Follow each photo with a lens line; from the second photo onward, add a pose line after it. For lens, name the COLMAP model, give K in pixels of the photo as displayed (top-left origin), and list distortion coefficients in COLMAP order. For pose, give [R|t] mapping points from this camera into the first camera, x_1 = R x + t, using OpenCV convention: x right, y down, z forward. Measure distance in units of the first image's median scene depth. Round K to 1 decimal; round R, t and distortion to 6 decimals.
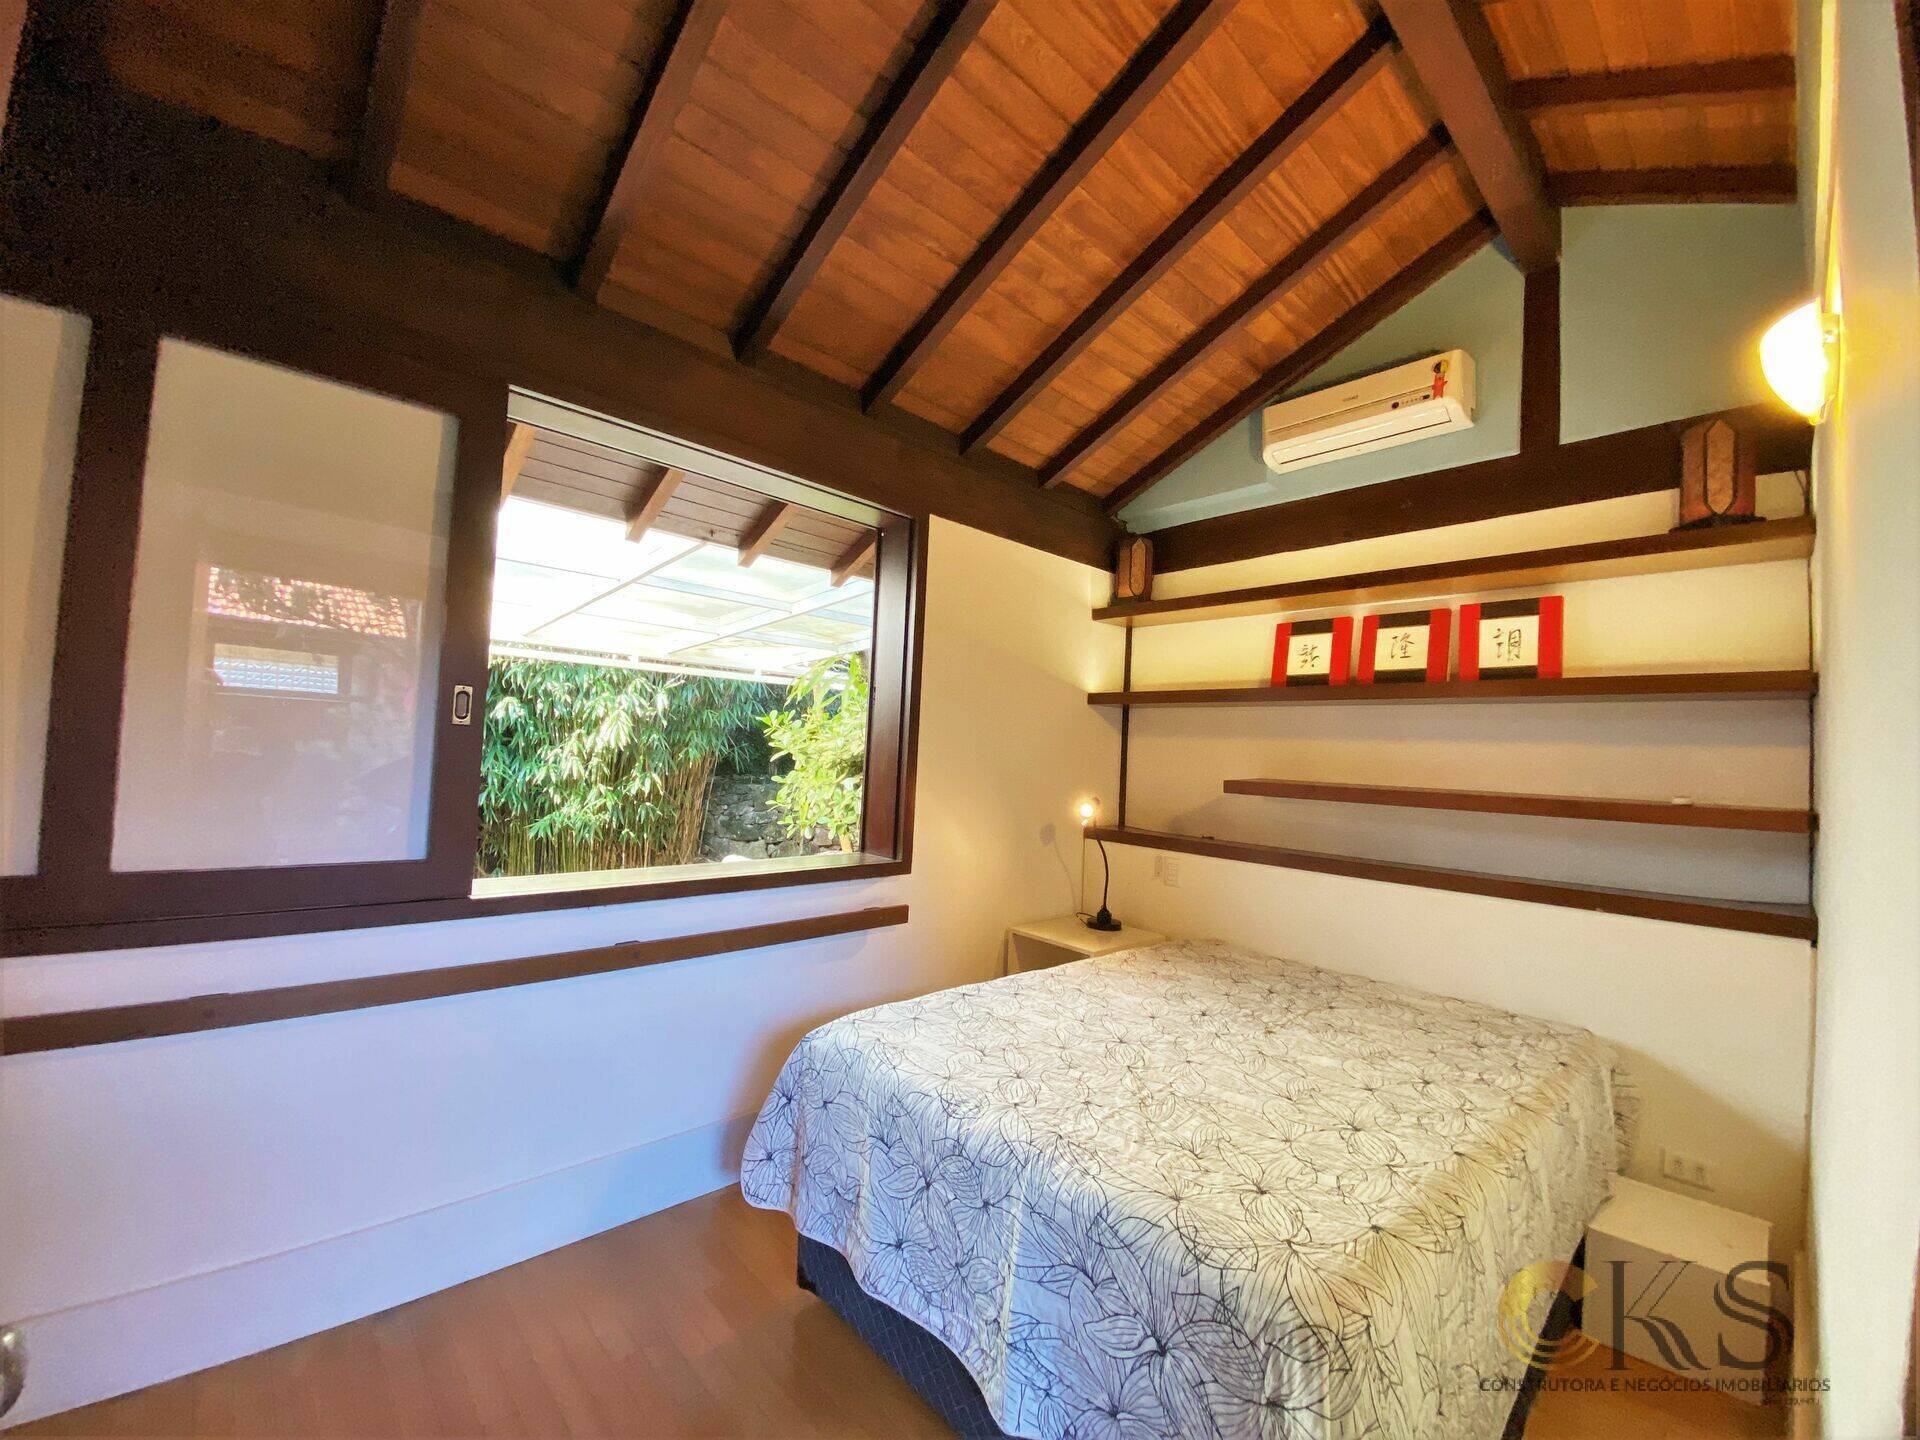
lens RADIAL K [[772.5, 0, 947.6], [0, 772.5, 720.8], [0, 0, 1]] dist [0.023080, -0.023243]
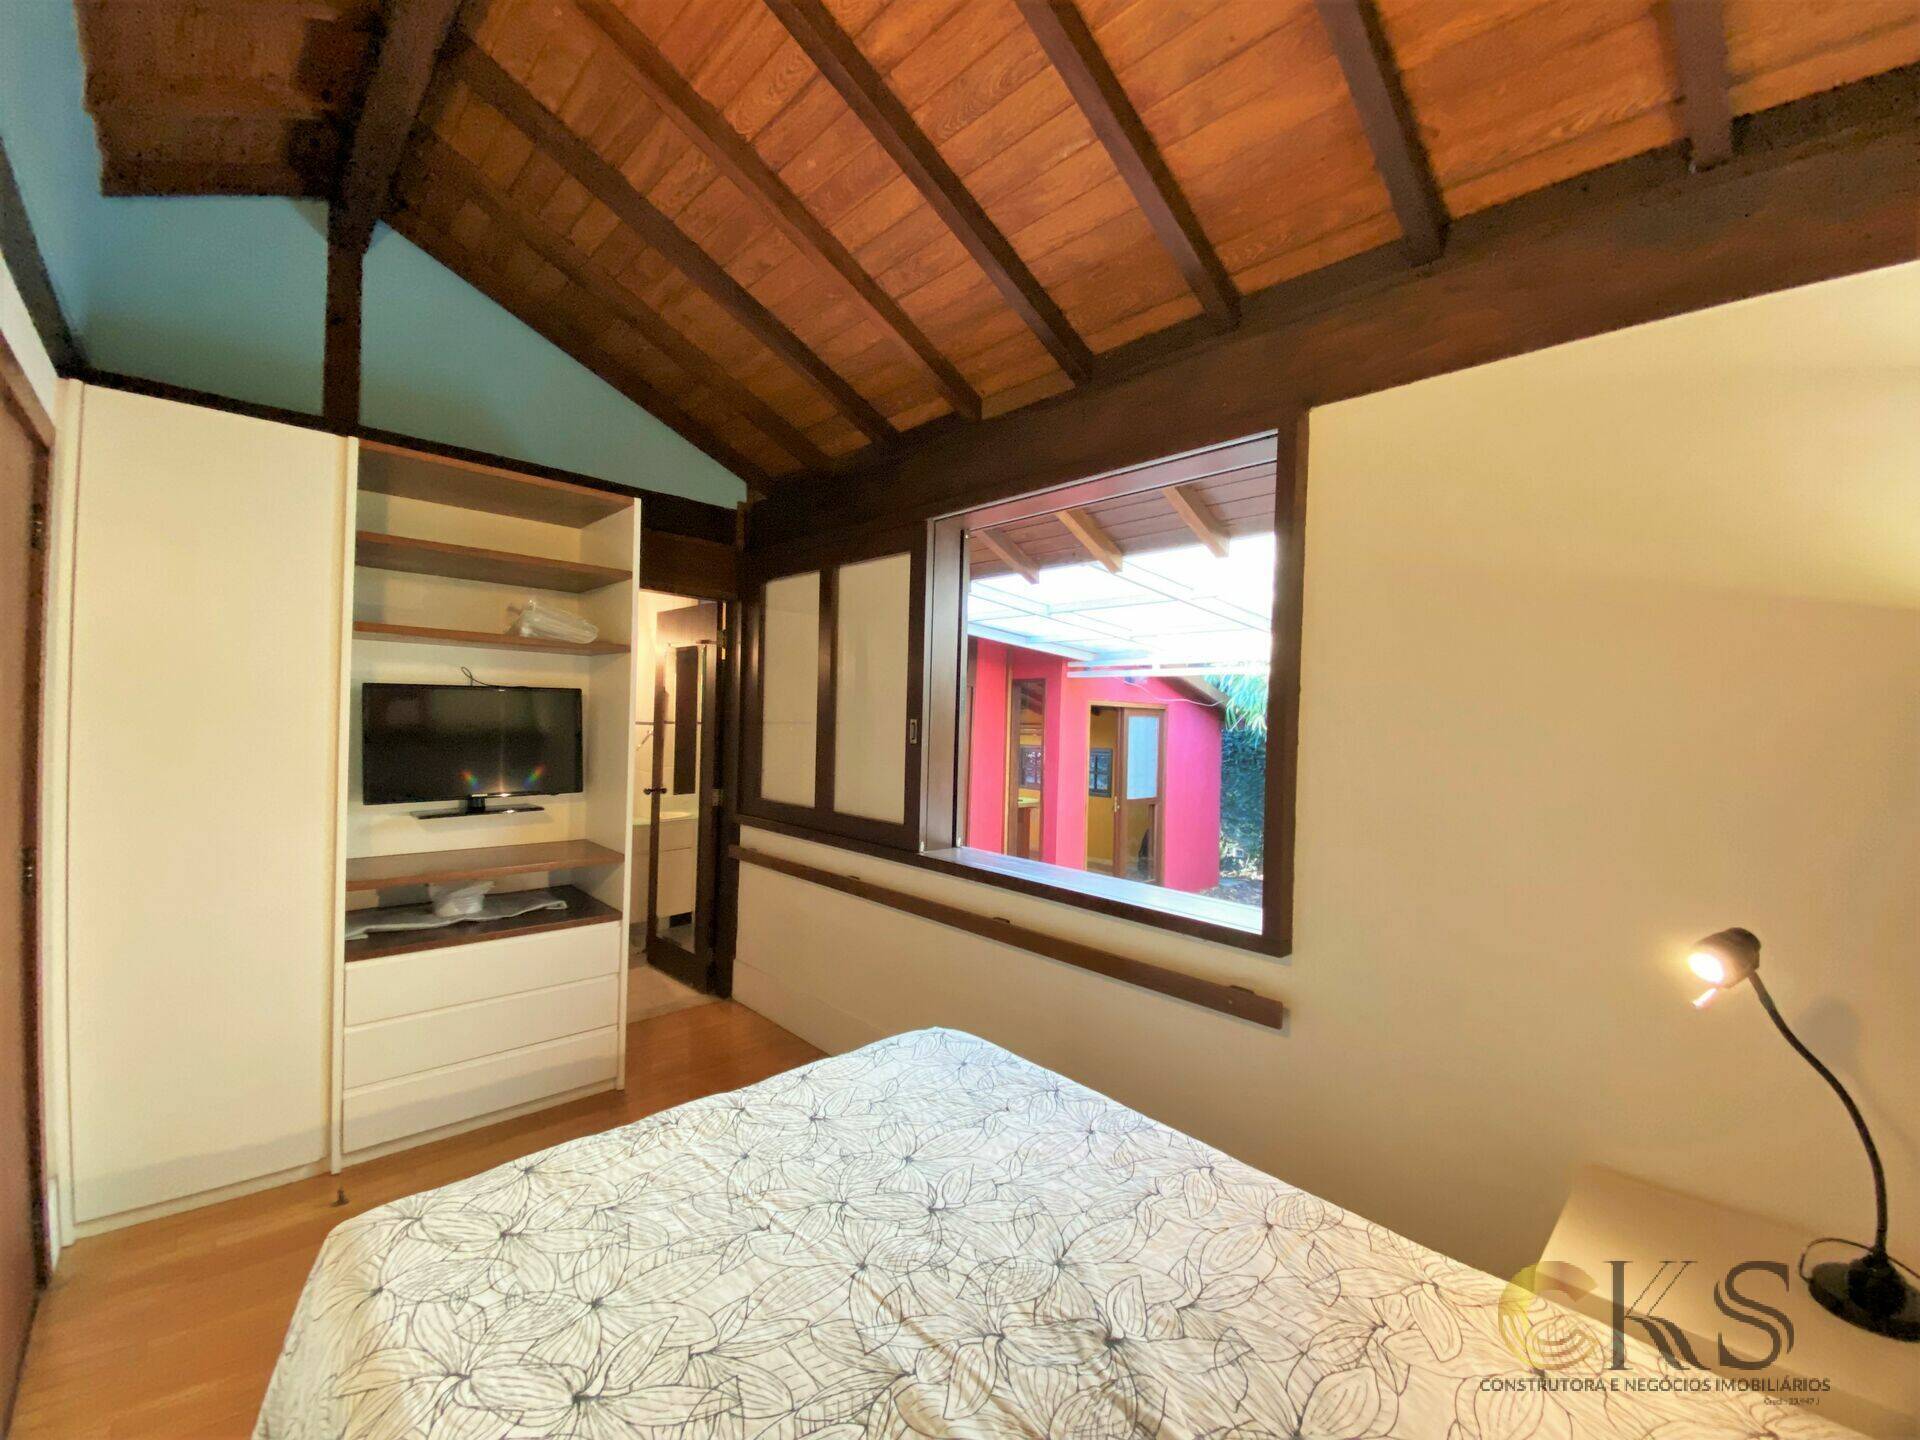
lens RADIAL K [[772.5, 0, 947.6], [0, 772.5, 720.8], [0, 0, 1]] dist [0.023080, -0.023243]
pose [[0.021789, -0.042068, -0.998877, 0.936968], [0.007187, 0.999095, -0.041920, 0.028783], [0.999737, -0.006265, 0.022071, 1.040808]]
